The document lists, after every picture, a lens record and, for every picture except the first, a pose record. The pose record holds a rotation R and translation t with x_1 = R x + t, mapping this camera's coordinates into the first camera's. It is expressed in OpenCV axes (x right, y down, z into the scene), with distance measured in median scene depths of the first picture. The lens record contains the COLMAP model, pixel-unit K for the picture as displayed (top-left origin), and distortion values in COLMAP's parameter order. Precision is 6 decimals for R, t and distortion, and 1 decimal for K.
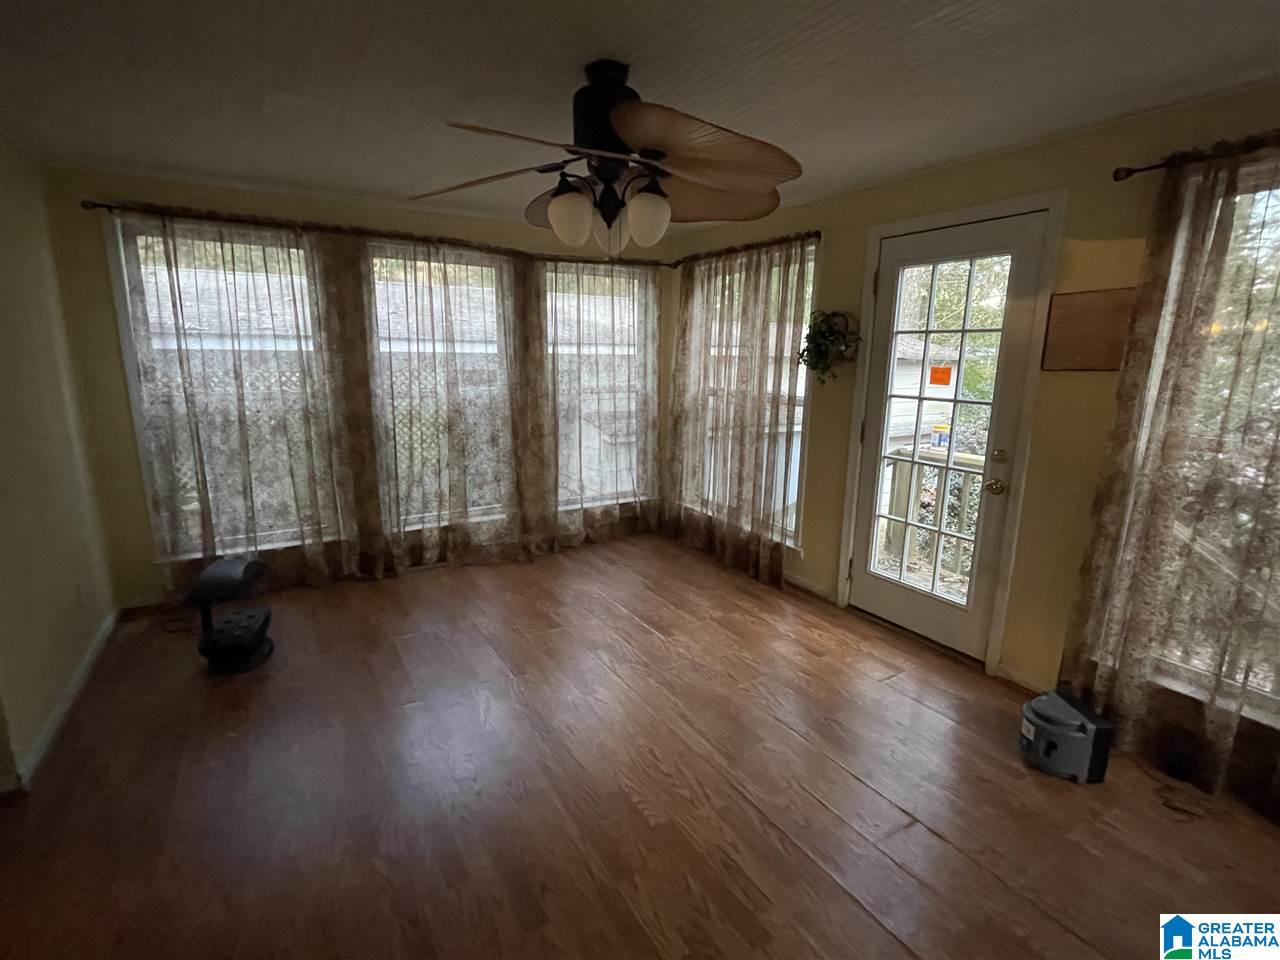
lens RADIAL K [[605.3, 0, 640.0], [0, 605.3, 480.0], [0, 0, 1]] dist [-0.000328, -0.000040]
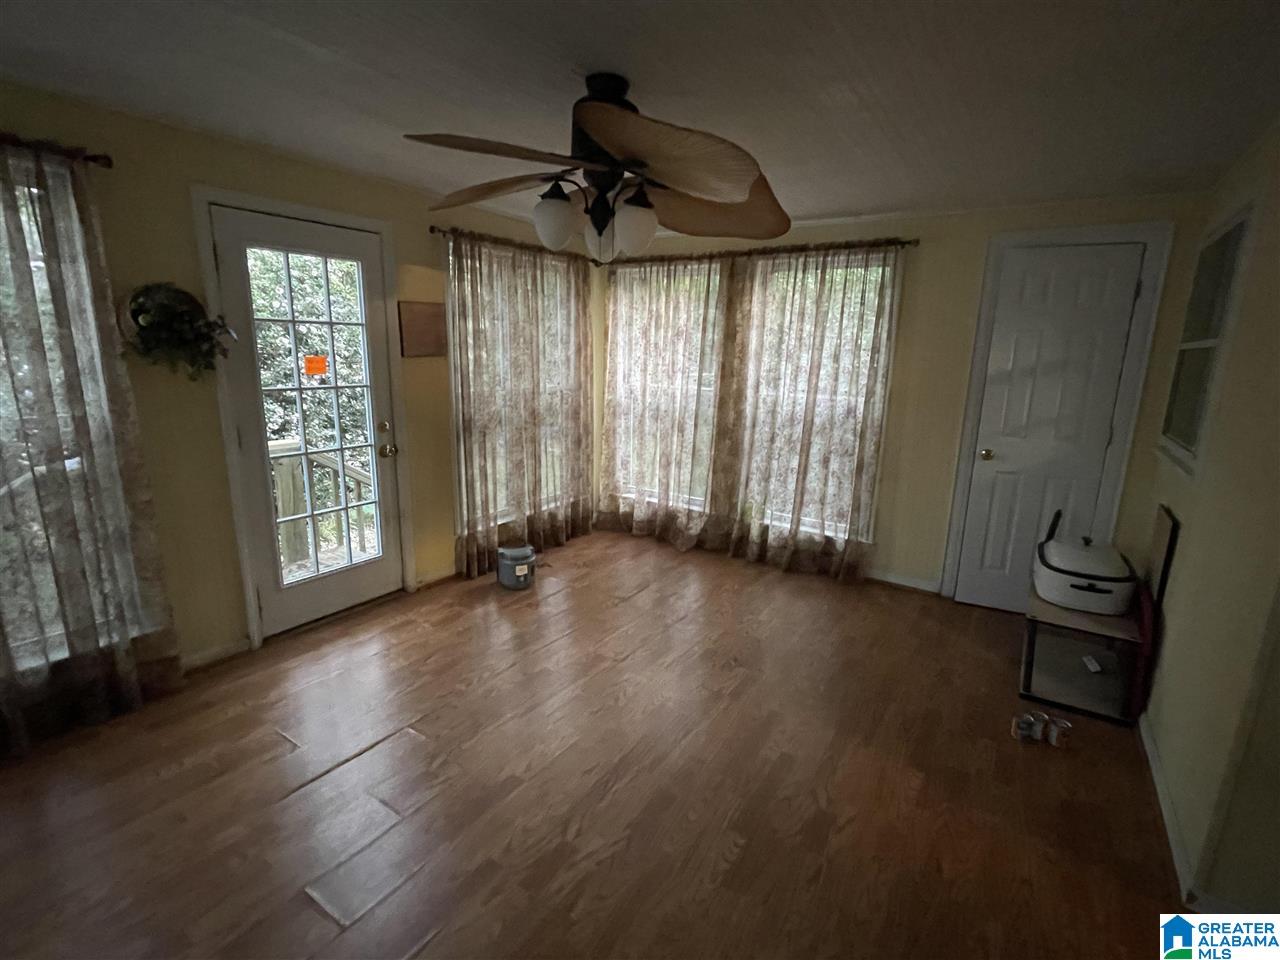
lens RADIAL K [[605.3, 0, 640.0], [0, 605.3, 480.0], [0, 0, 1]] dist [-0.000328, -0.000040]
pose [[-0.421148, -0.212870, 0.881658, -0.670096], [0.167040, 0.937237, 0.306081, -0.203582], [-0.891477, 0.276177, -0.359157, 0.897100]]
